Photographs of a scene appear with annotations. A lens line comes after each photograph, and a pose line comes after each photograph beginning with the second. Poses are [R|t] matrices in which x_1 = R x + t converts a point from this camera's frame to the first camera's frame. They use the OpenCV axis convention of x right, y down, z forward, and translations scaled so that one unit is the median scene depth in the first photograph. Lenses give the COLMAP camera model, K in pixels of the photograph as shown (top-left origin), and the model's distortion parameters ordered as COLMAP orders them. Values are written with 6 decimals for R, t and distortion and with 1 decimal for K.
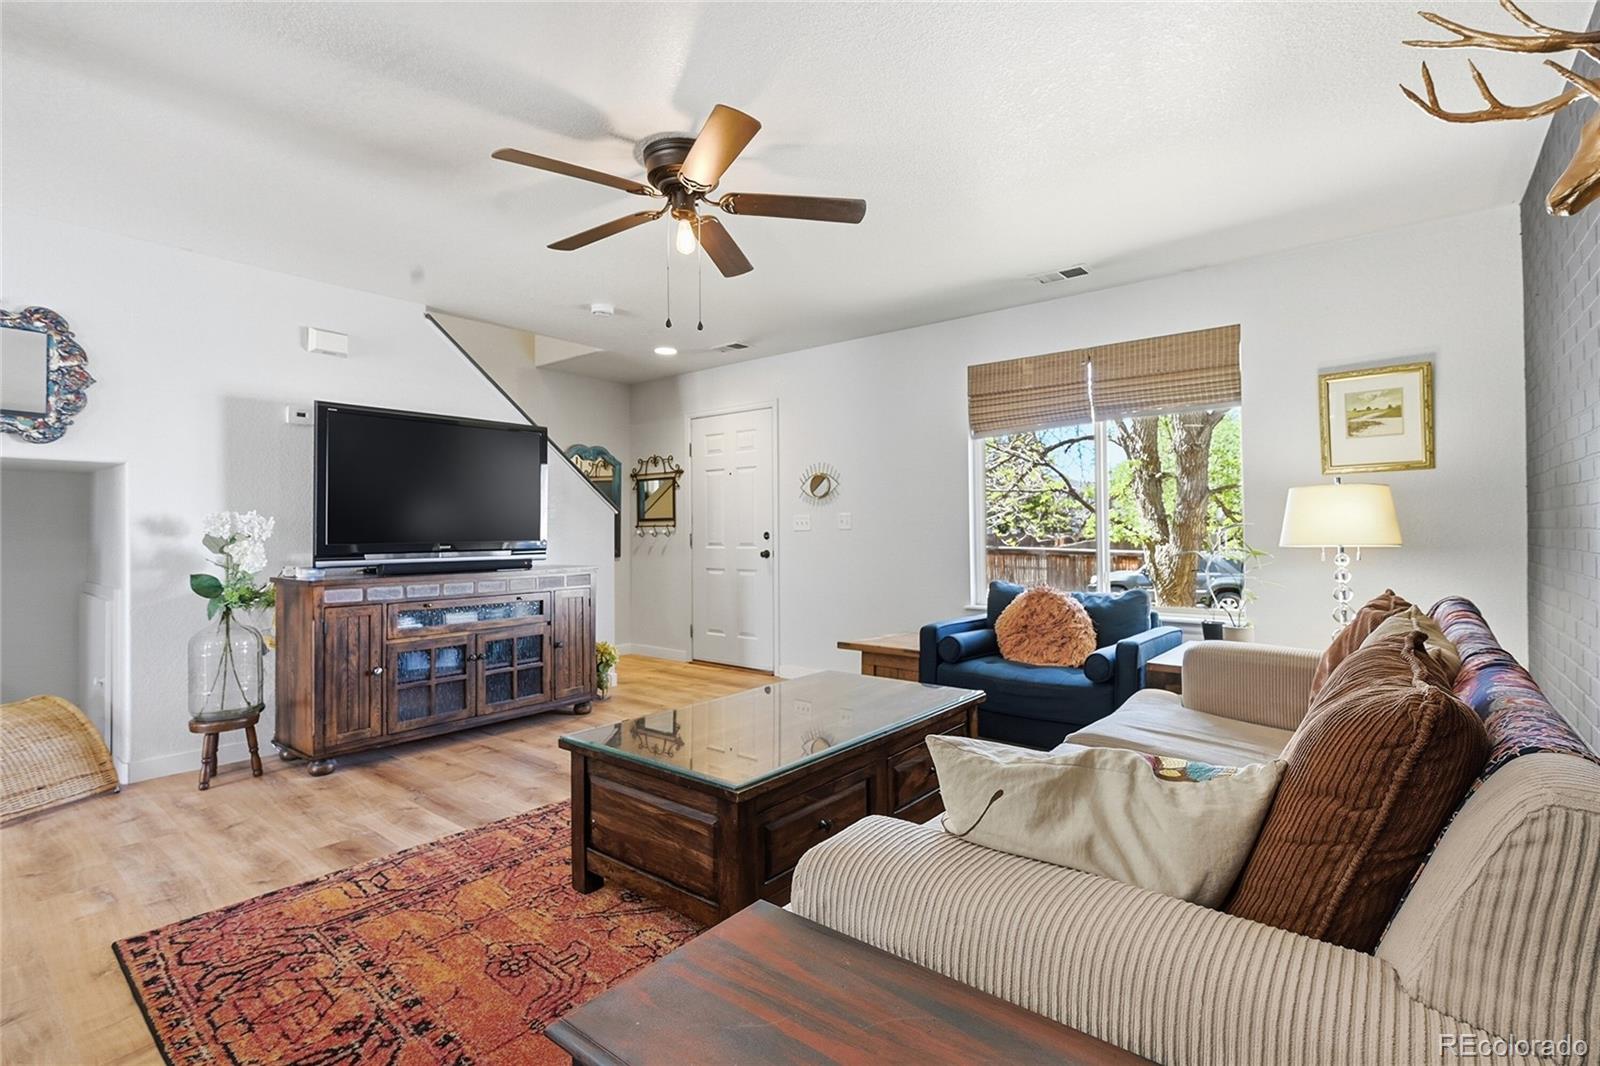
lens RADIAL K [[743.7, 0, 806.6], [0, 743.7, 528.9], [0, 0, 1]] dist [-0.001546, -0.000297]
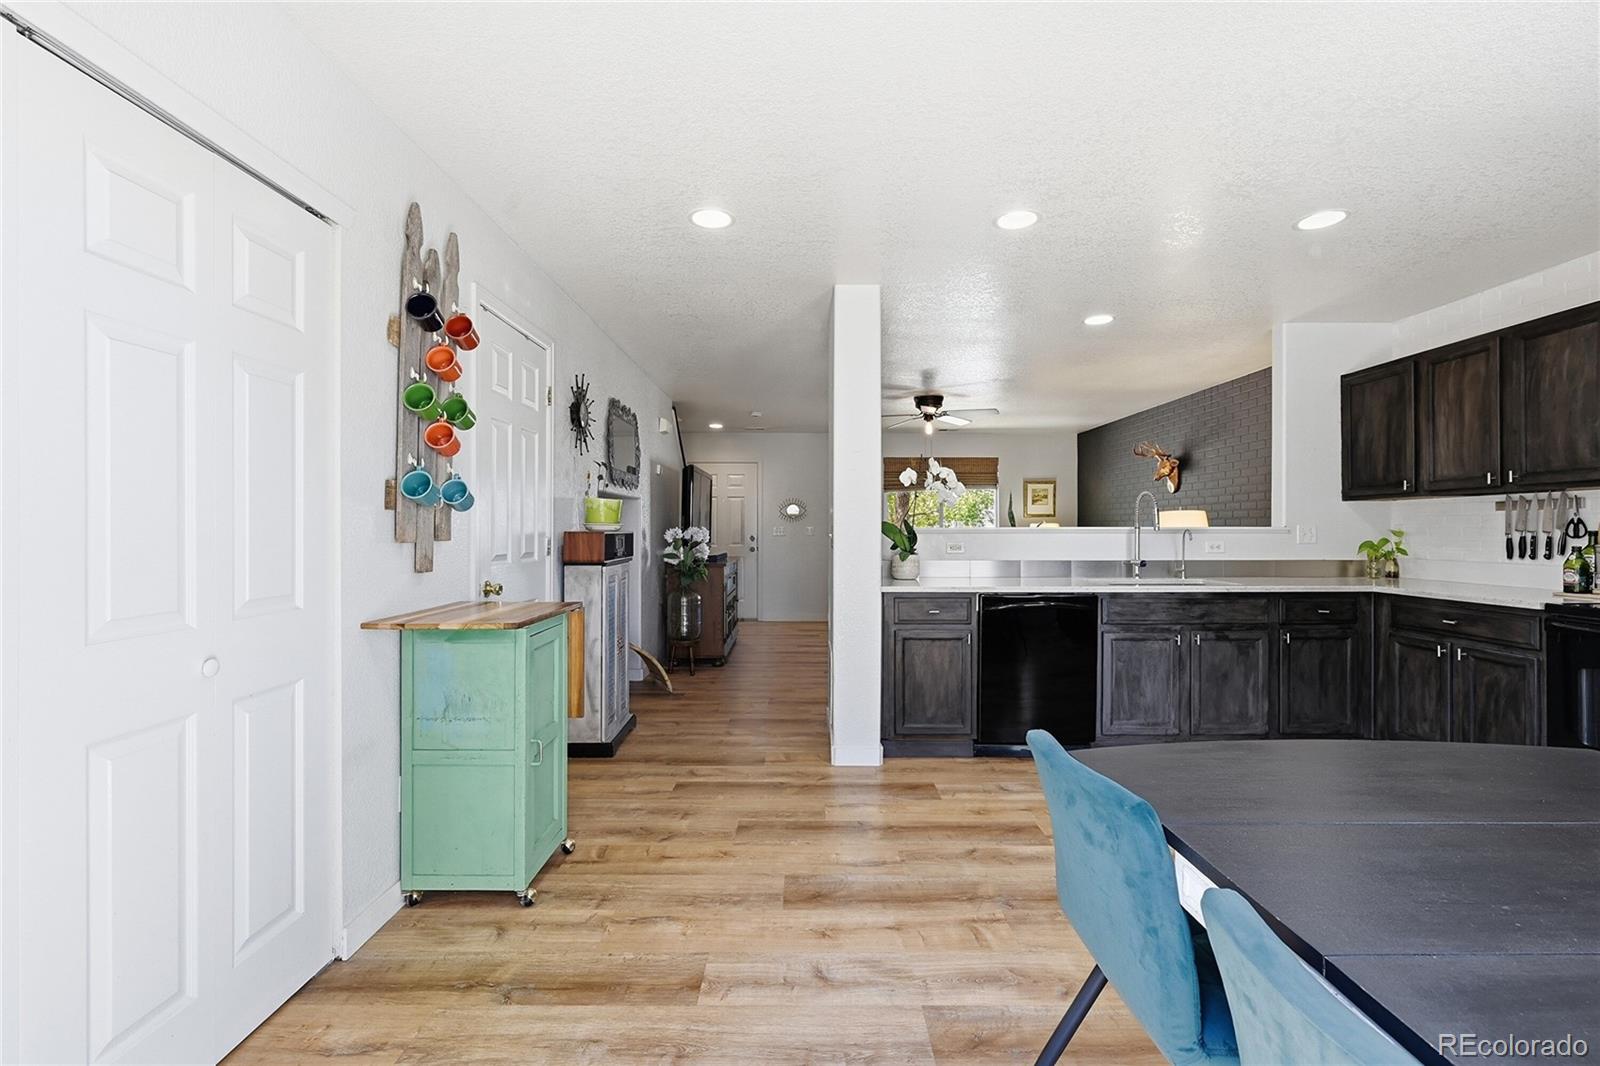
lens RADIAL K [[692.0, 0, 807.2], [0, 692.0, 530.9], [0, 0, 1]] dist [-0.001333, -0.000676]
pose [[0.782433, 0.006895, 0.622696, -1.623407], [-0.008774, 0.999962, -0.000049, -0.016115], [-0.622673, -0.005425, 0.782464, -0.537854]]
